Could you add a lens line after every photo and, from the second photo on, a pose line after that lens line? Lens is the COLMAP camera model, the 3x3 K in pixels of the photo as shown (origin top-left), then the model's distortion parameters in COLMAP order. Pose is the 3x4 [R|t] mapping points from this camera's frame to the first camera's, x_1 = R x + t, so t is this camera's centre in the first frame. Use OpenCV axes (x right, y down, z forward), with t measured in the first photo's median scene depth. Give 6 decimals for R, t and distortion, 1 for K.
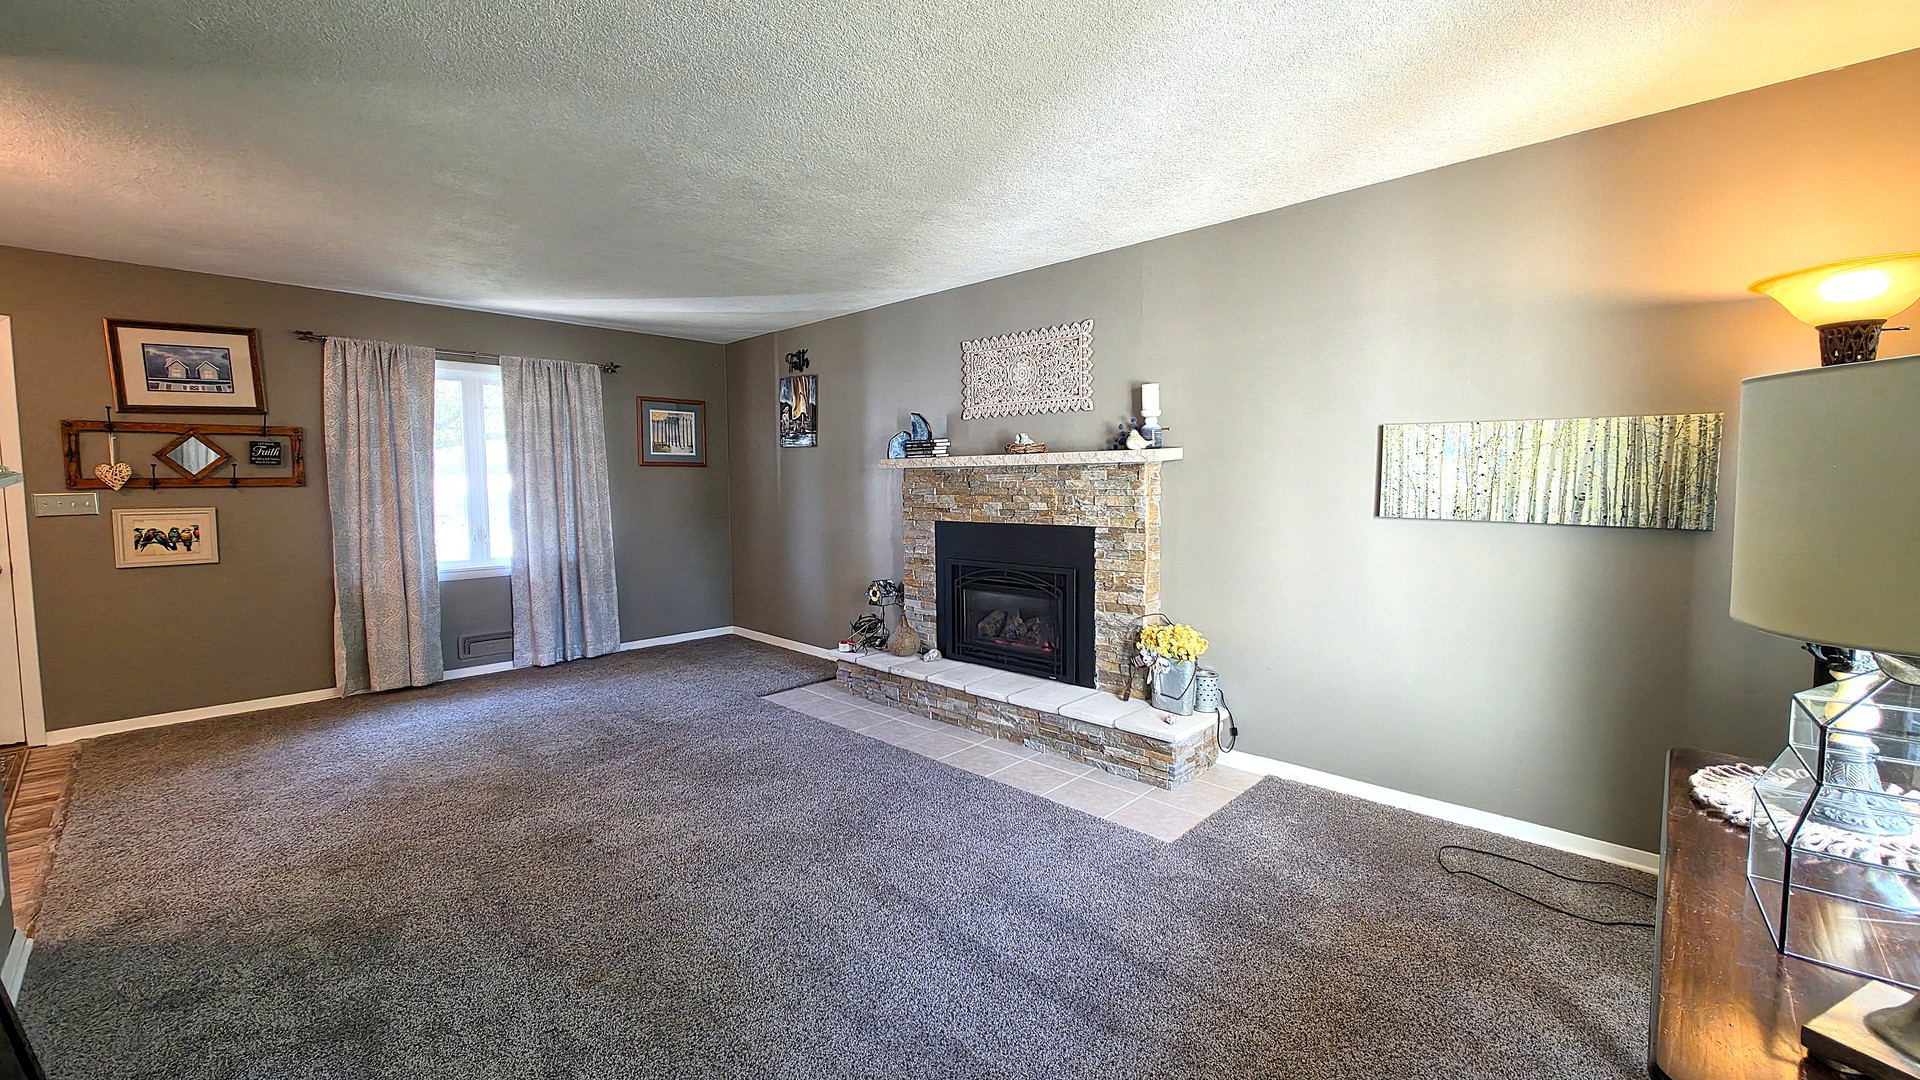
lens RADIAL K [[769.3, 0, 965.2], [0, 769.3, 527.1], [0, 0, 1]] dist [-0.001782, -0.000187]
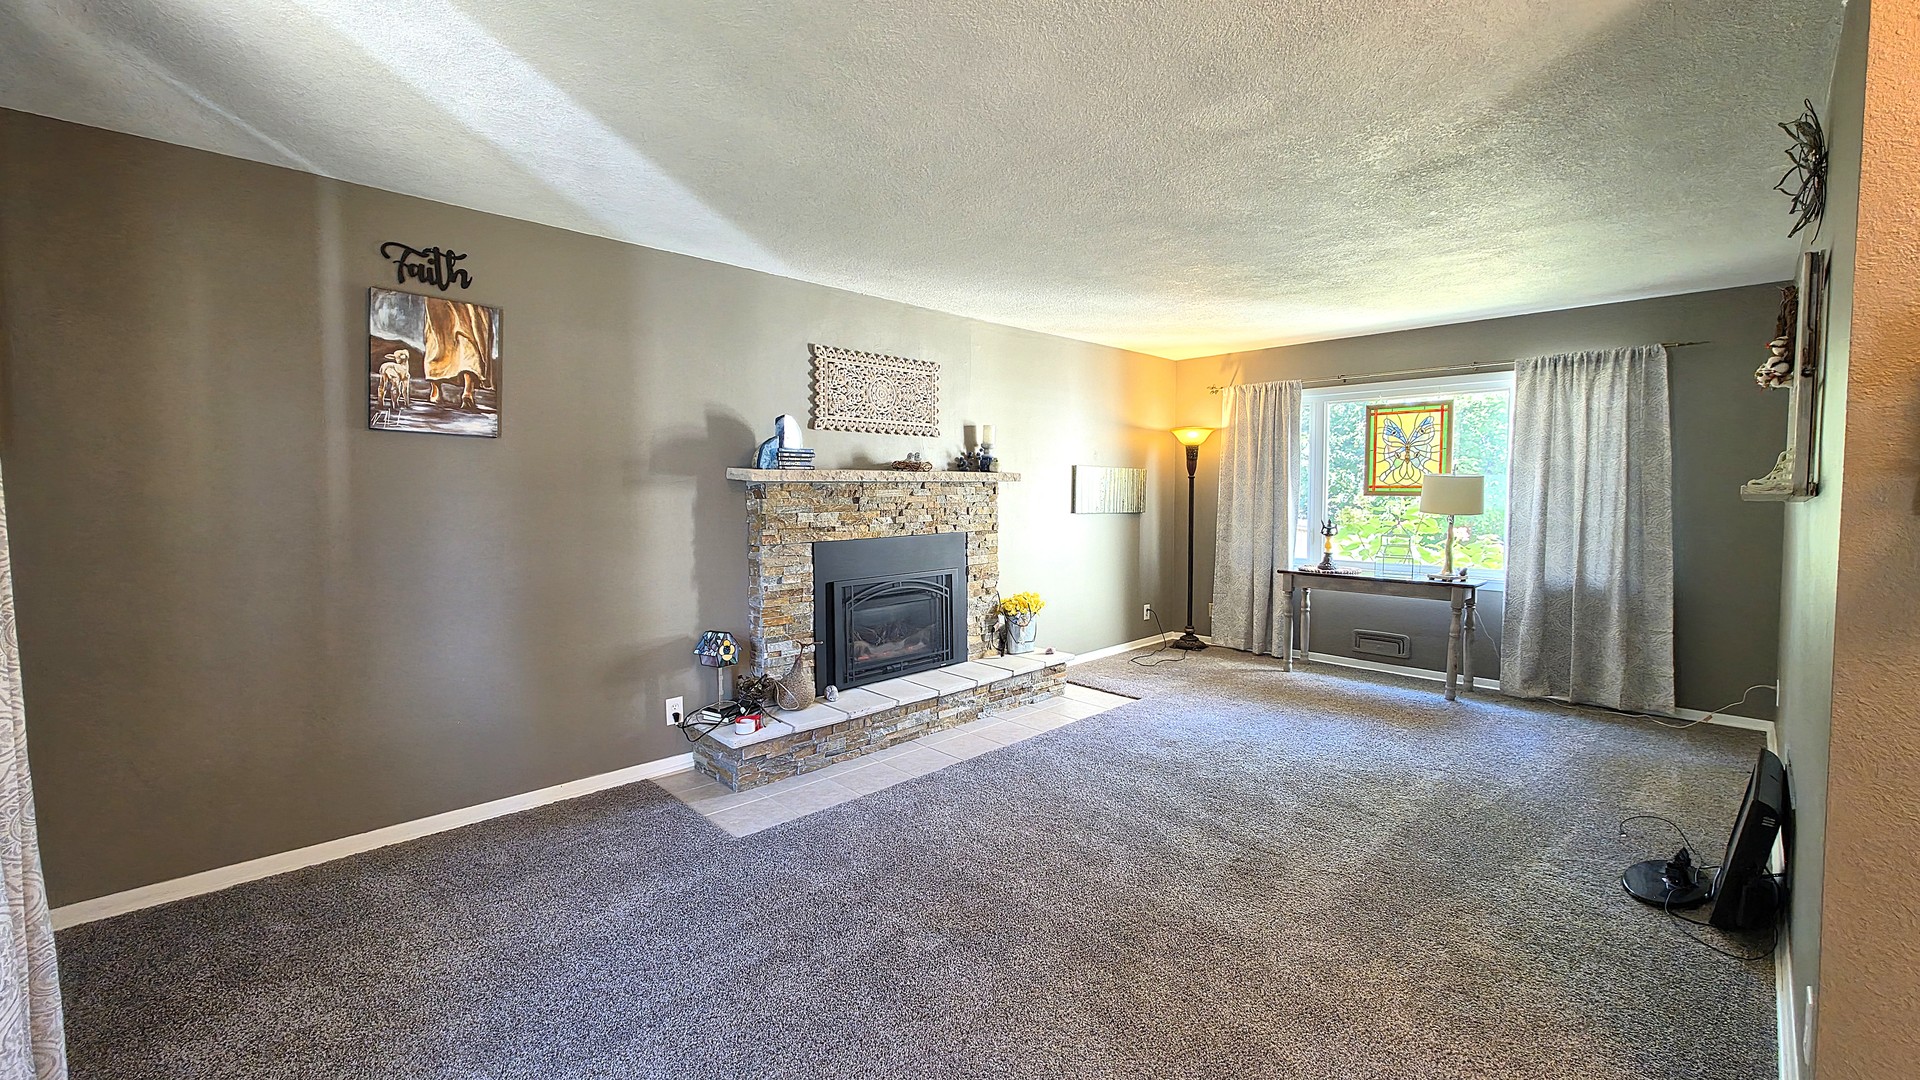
lens RADIAL K [[769.3, 0, 965.2], [0, 769.3, 527.1], [0, 0, 1]] dist [-0.001782, -0.000187]
pose [[0.039993, -0.048749, 0.998010, -0.927382], [0.060334, 0.997104, 0.046287, -0.056911], [-0.997377, 0.058363, 0.042819, 0.808554]]
